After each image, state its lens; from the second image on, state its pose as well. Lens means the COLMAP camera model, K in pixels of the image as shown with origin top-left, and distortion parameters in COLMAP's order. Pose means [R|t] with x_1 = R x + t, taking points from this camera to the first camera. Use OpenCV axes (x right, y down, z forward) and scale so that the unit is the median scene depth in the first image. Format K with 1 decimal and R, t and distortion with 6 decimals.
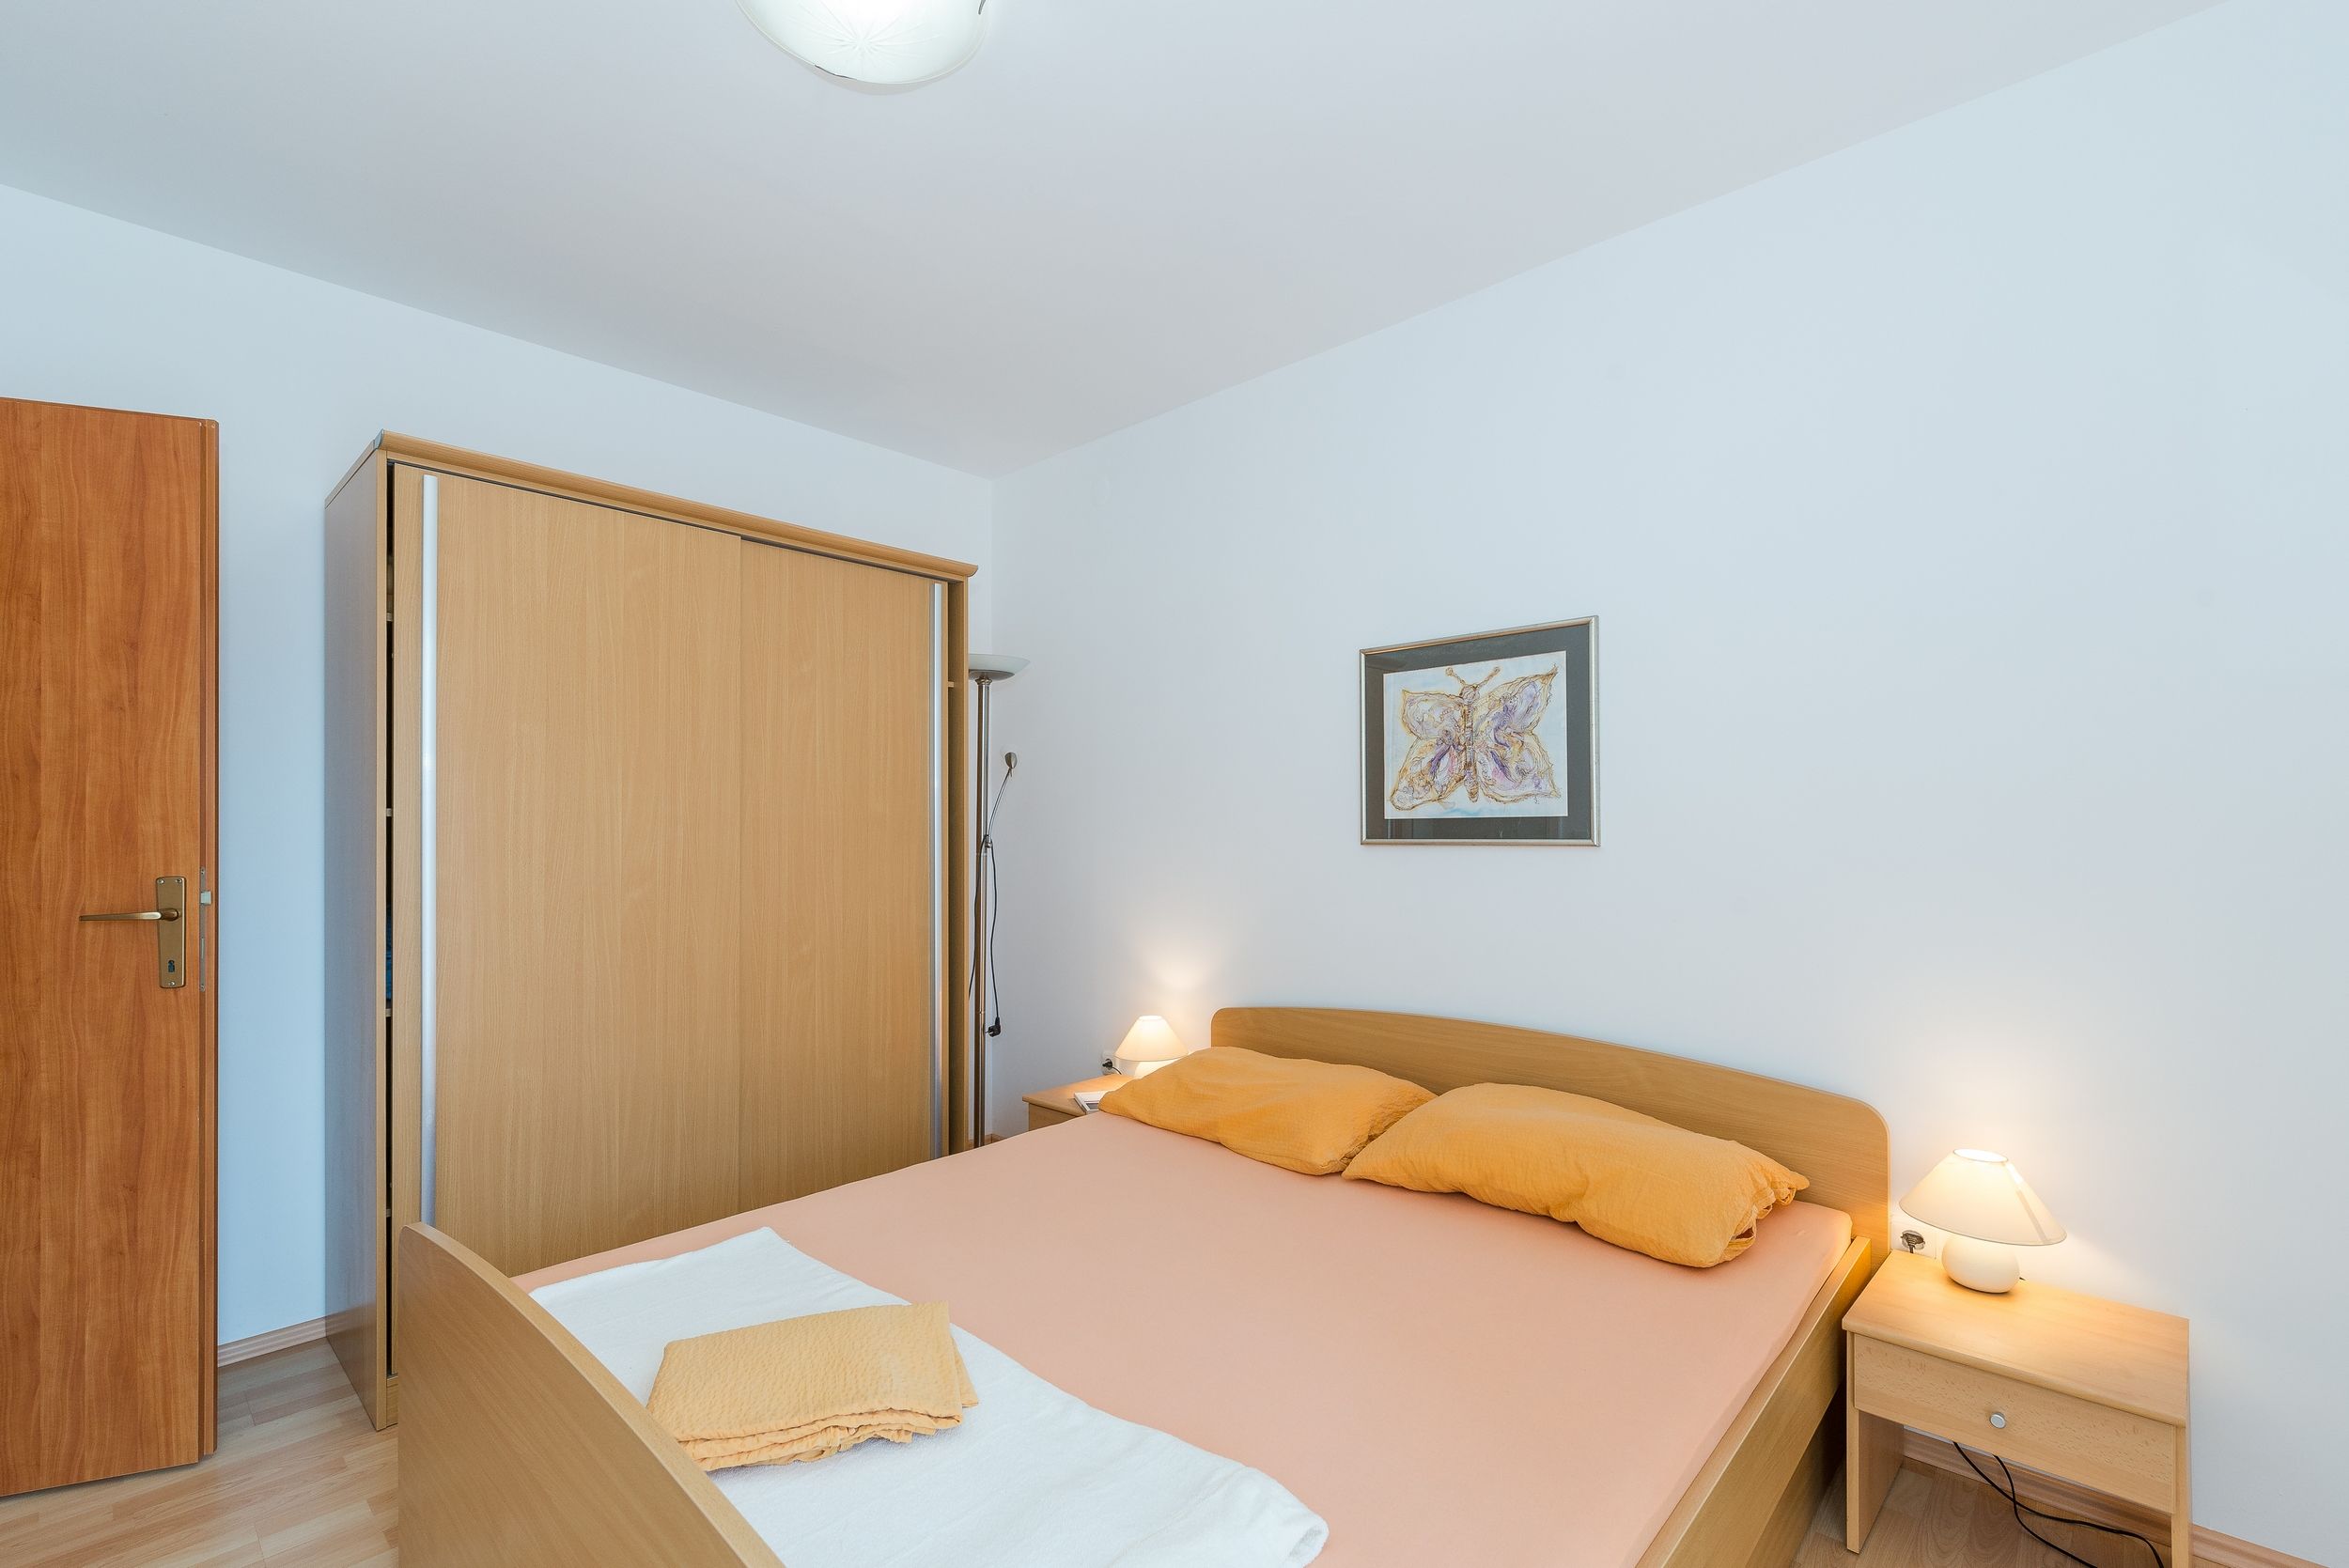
lens RADIAL K [[1033.6, 0, 1171.5], [0, 1033.6, 830.0], [0, 0, 1]] dist [-0.002357, -0.000459]
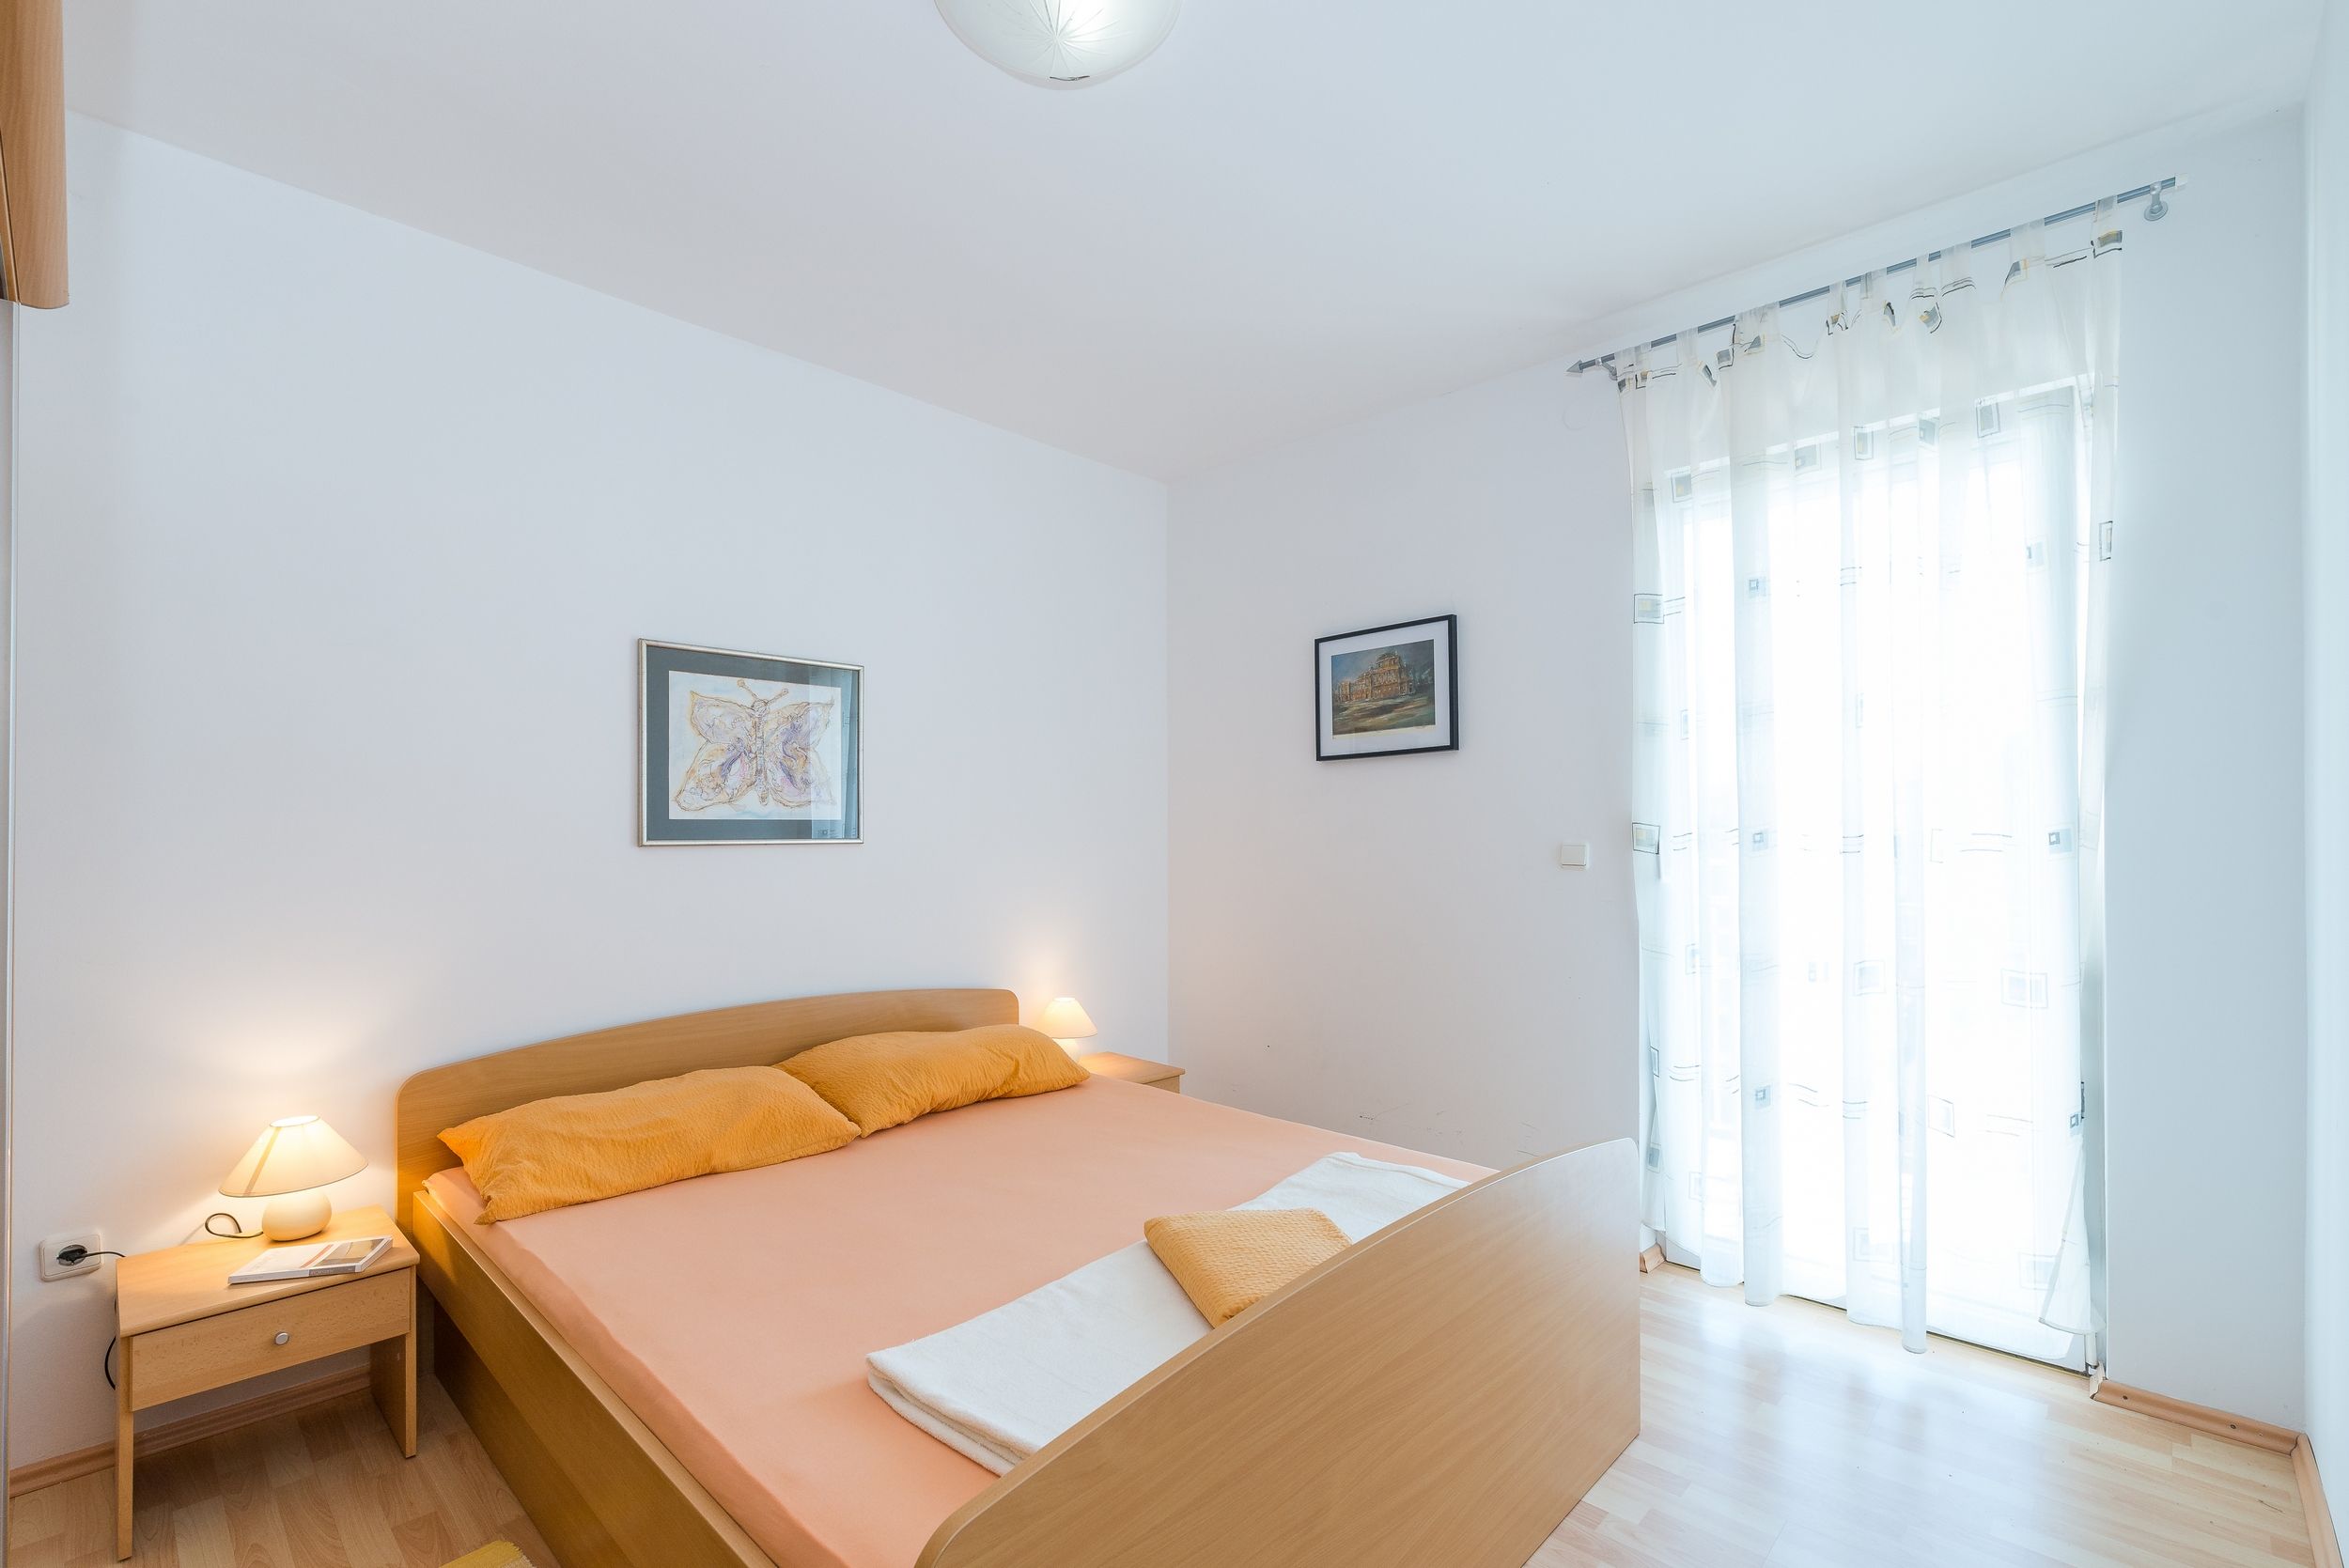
lens RADIAL K [[1033.6, 0, 1171.5], [0, 1033.6, 830.0], [0, 0, 1]] dist [-0.002357, -0.000459]
pose [[0.009718, 0.004946, 0.999941, -0.804925], [0.001074, 0.999987, -0.004956, 0.005058], [-0.999952, 0.001123, 0.009713, 0.545336]]
